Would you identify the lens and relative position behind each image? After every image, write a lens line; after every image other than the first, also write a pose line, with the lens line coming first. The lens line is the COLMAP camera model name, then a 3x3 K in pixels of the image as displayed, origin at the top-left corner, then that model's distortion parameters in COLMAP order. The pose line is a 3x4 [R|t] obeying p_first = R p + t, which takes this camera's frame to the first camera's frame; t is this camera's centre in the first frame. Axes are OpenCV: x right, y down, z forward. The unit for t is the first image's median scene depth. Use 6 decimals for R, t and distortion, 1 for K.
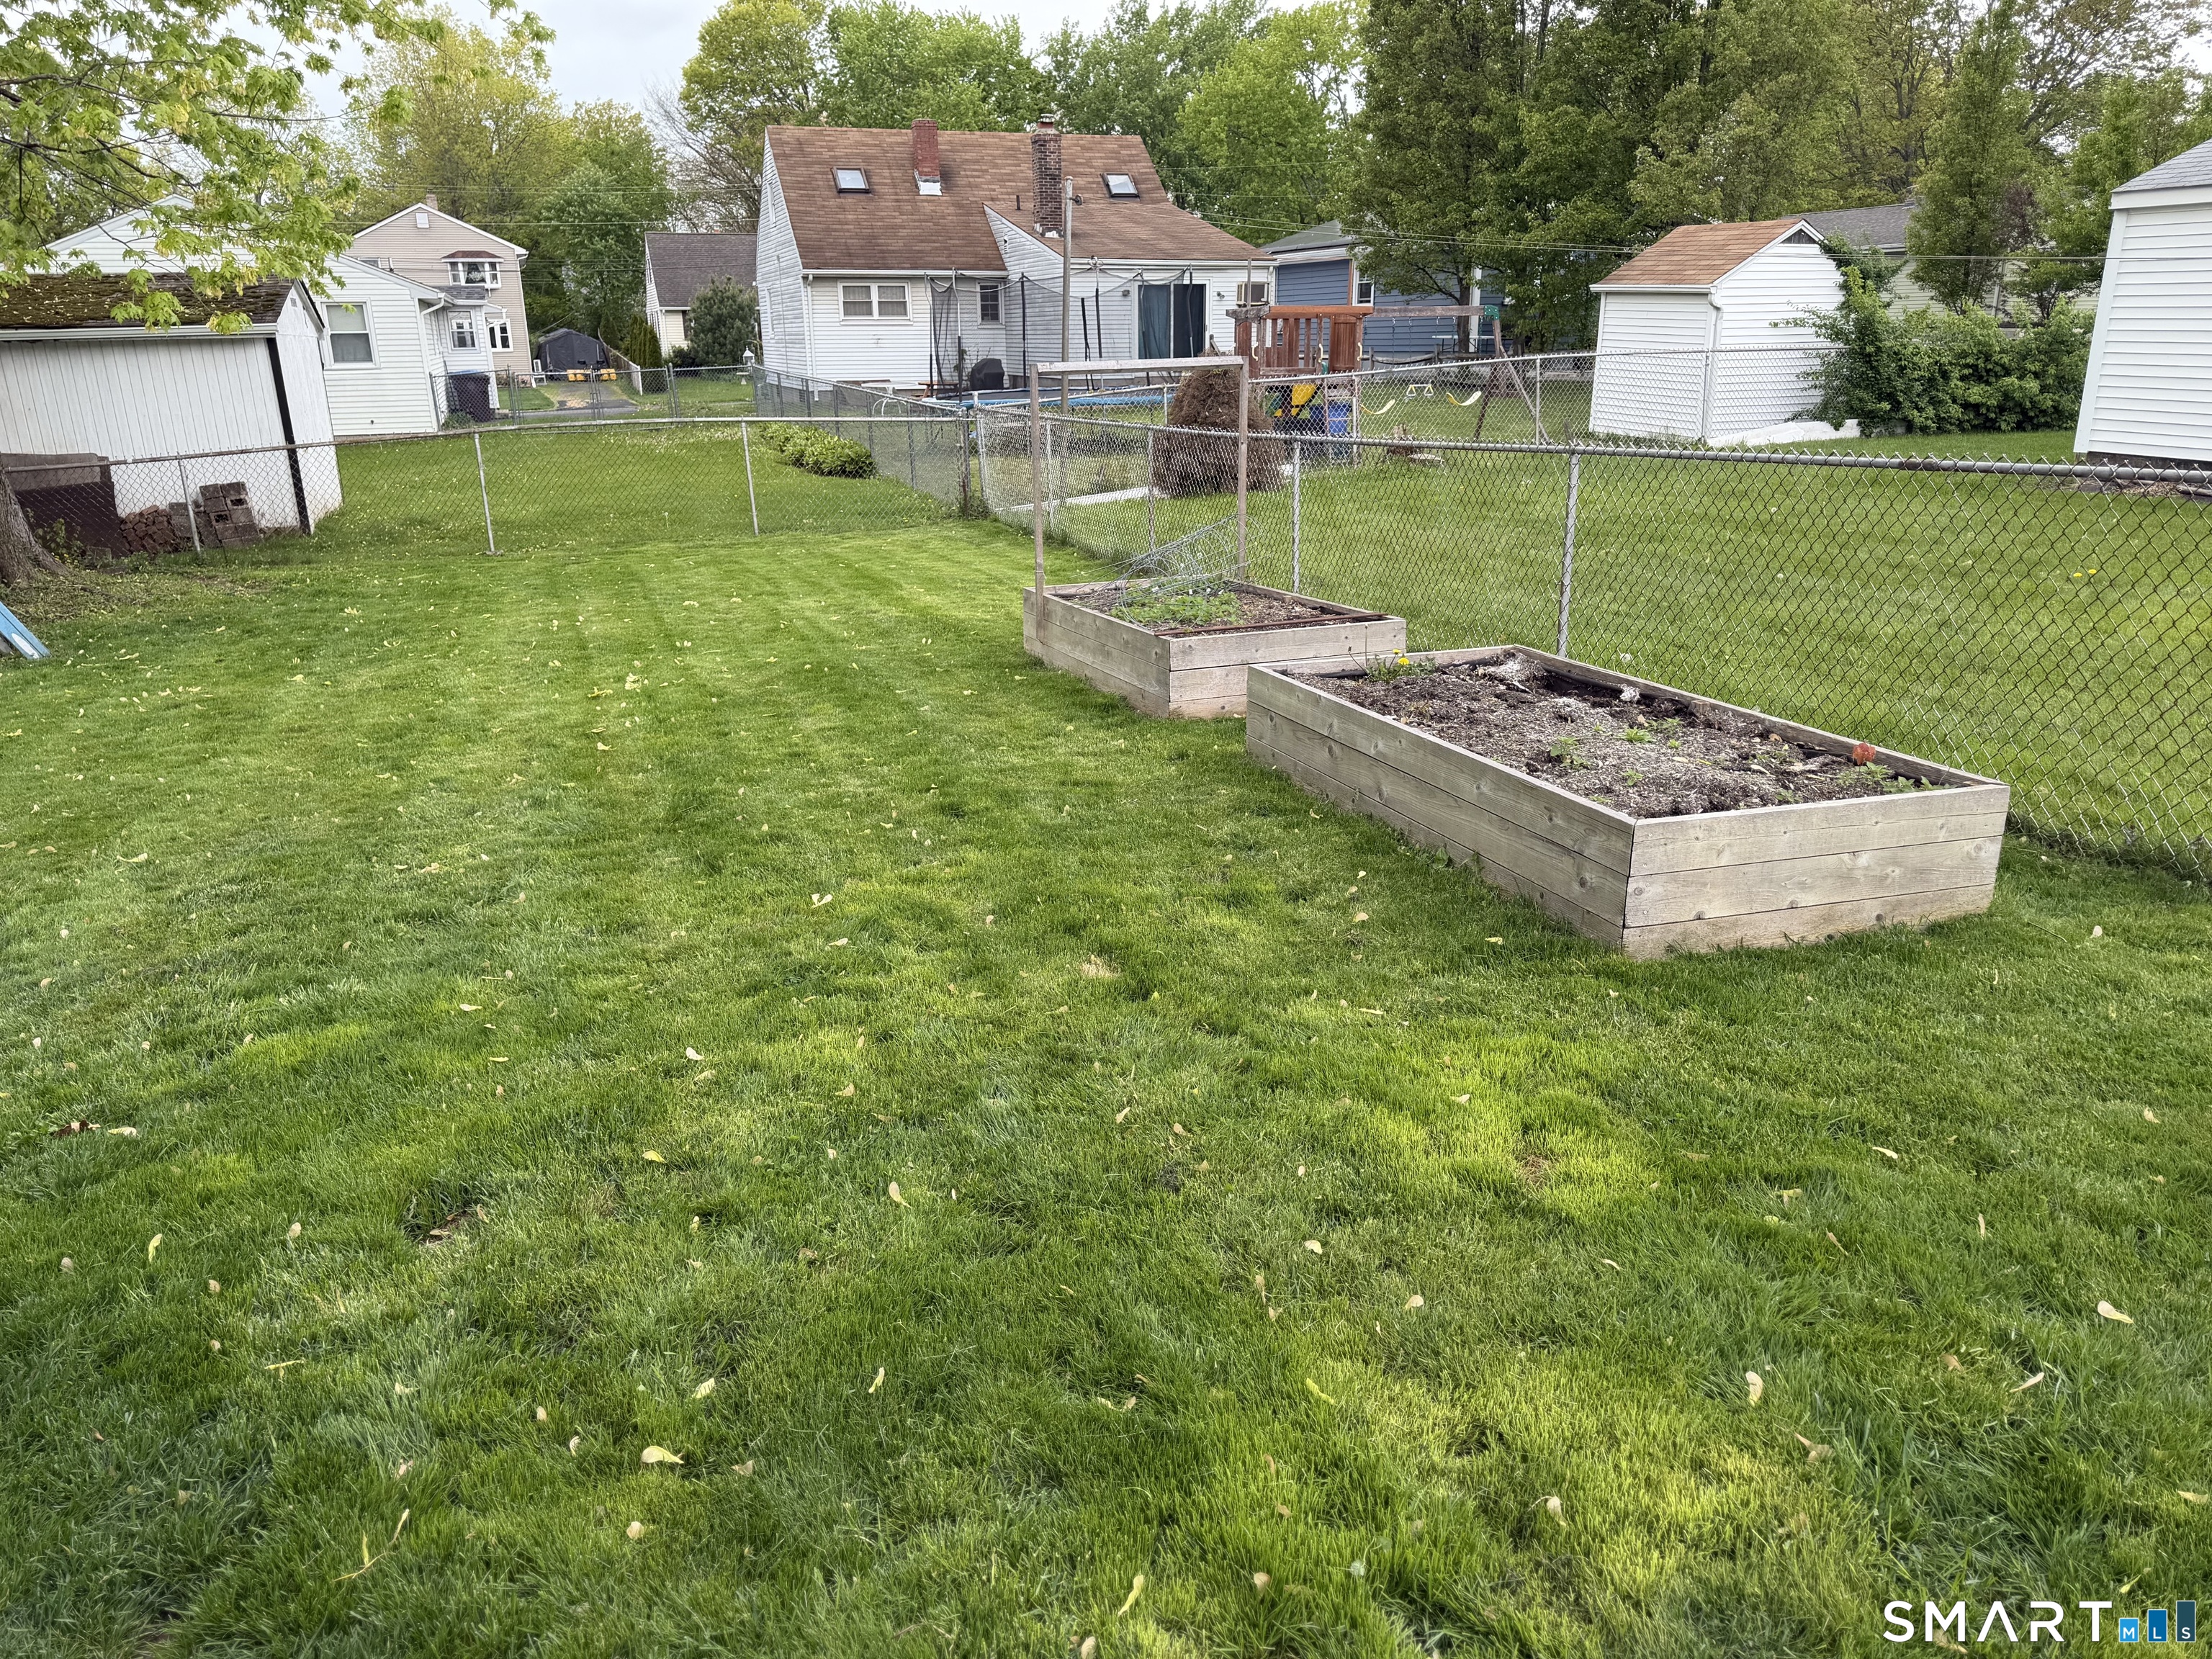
lens RADIAL K [[1603.6, 0, 1106.0], [0, 1603.6, 829.5], [0, 0, 1]] dist [-0.001756, -0.001438]
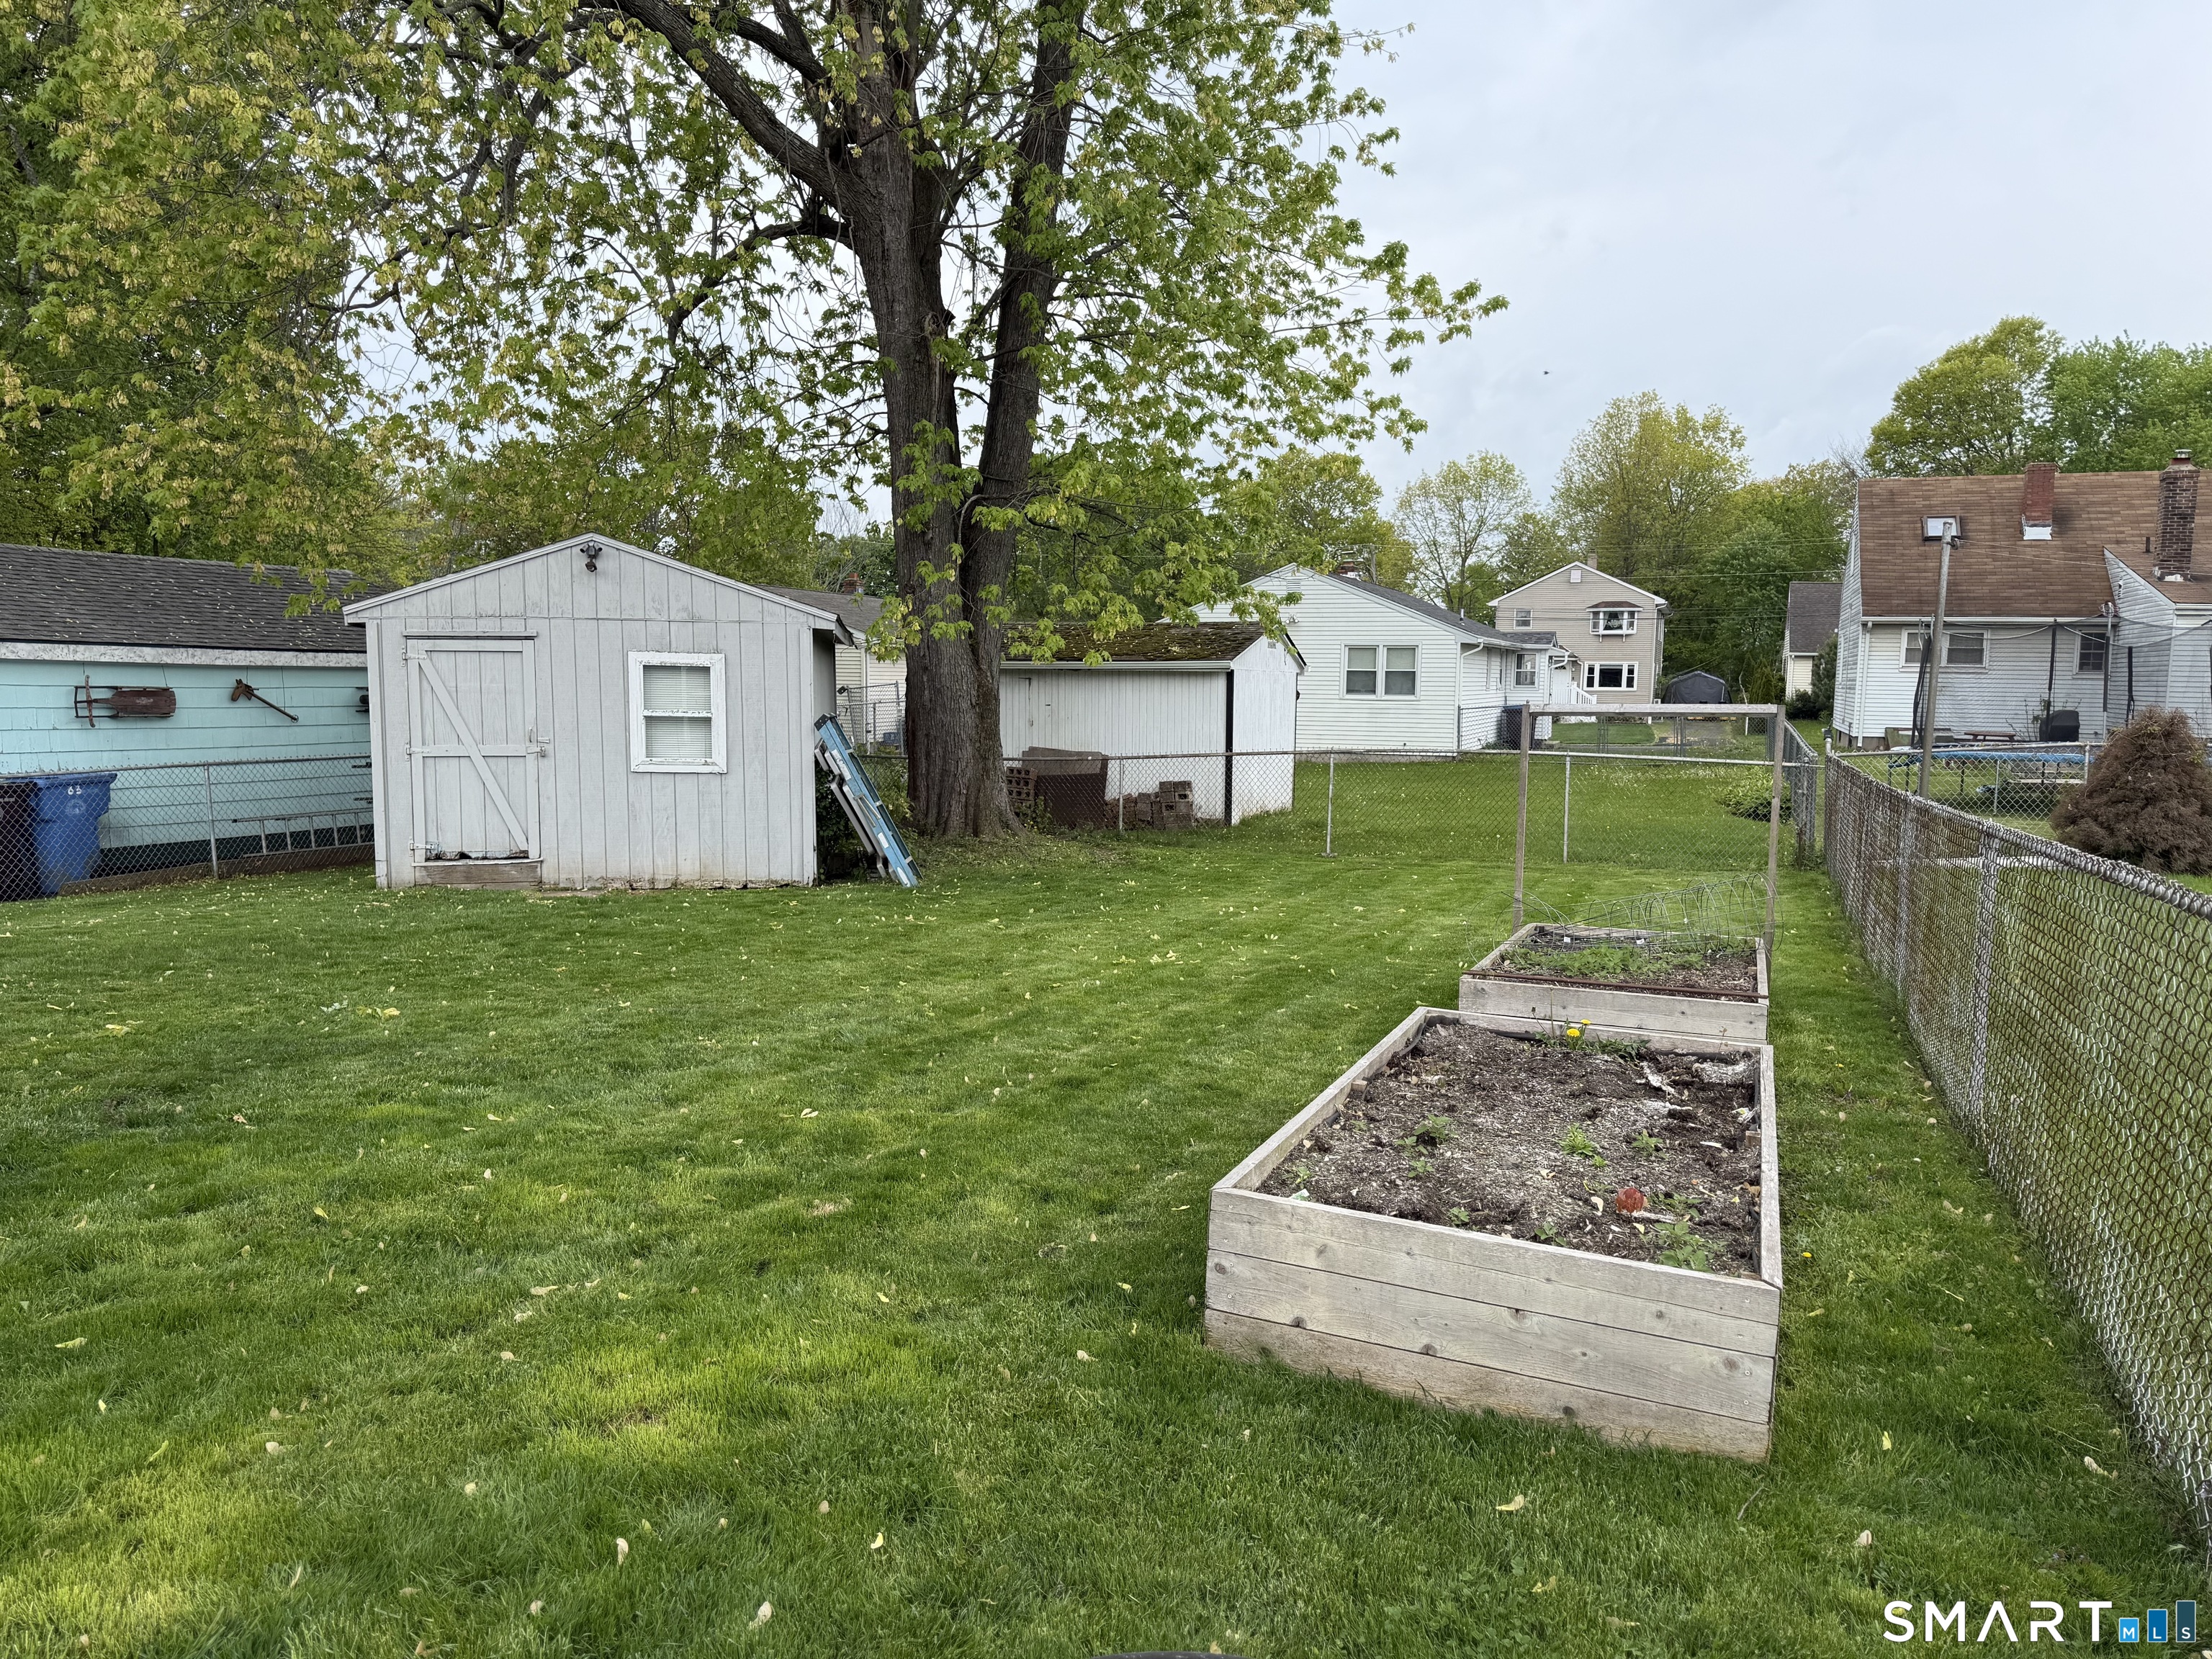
lens RADIAL K [[1550.3, 0, 1112.0], [0, 1550.3, 843.4], [0, 0, 1]] dist [0.069260, -0.103250]
pose [[0.746560, 0.093439, -0.658724, 0.187978], [-0.218067, 0.969762, -0.109586, -0.018895], [0.628565, 0.225459, 0.744361, 0.056497]]
